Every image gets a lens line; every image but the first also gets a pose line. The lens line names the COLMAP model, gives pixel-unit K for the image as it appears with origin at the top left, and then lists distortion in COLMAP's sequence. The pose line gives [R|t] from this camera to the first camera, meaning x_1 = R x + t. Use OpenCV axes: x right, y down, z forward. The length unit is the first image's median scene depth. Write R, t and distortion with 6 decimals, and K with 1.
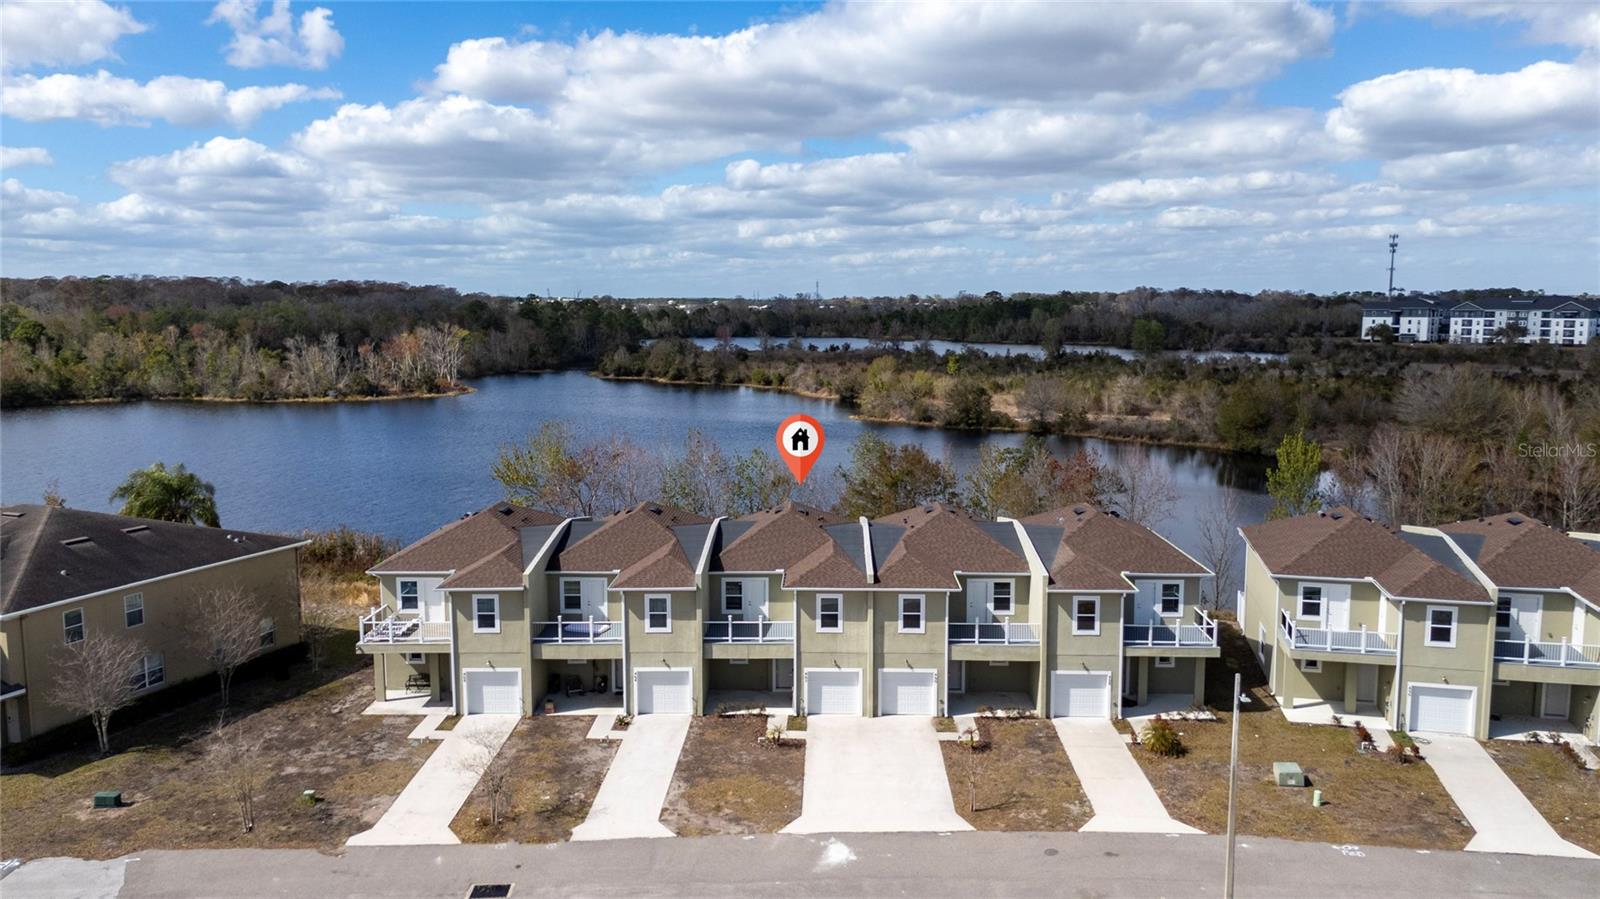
lens RADIAL K [[1170.9, 0, 805.3], [0, 1170.9, 455.1], [0, 0, 1]] dist [0.092640, -0.093820]
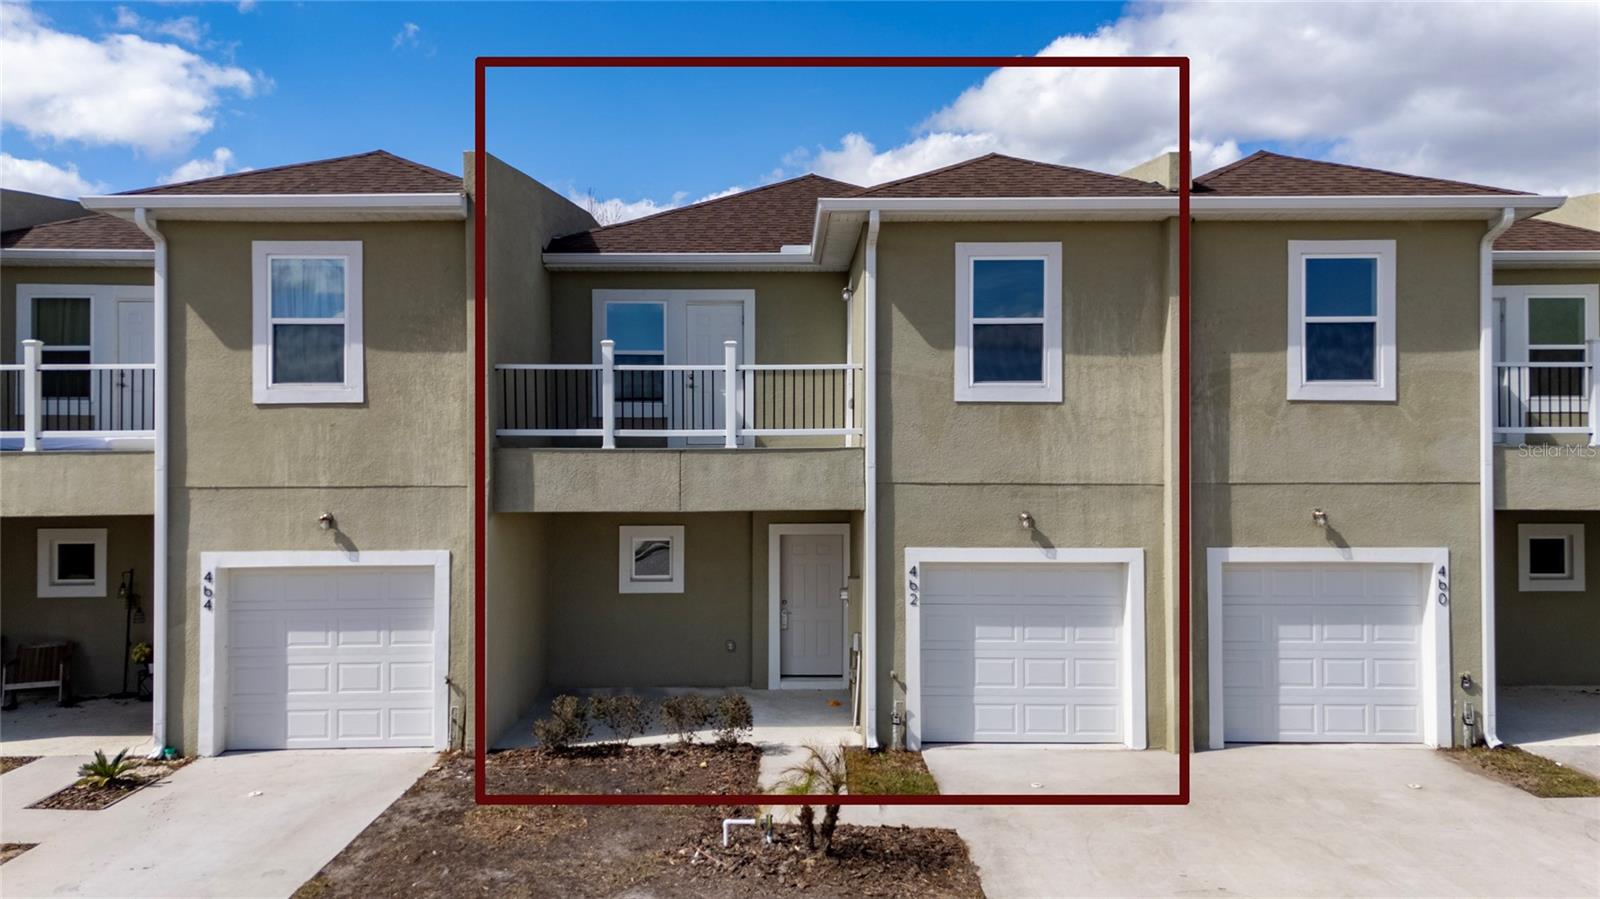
lens RADIAL K [[1170.9, 0, 805.3], [0, 1170.9, 455.1], [0, 0, 1]] dist [0.092640, -0.093820]
pose [[0.999232, -0.000923, 0.039174, -0.031718], [0.006230, 0.990748, -0.135570, 0.194421], [-0.038687, 0.135710, 0.989993, 0.750490]]
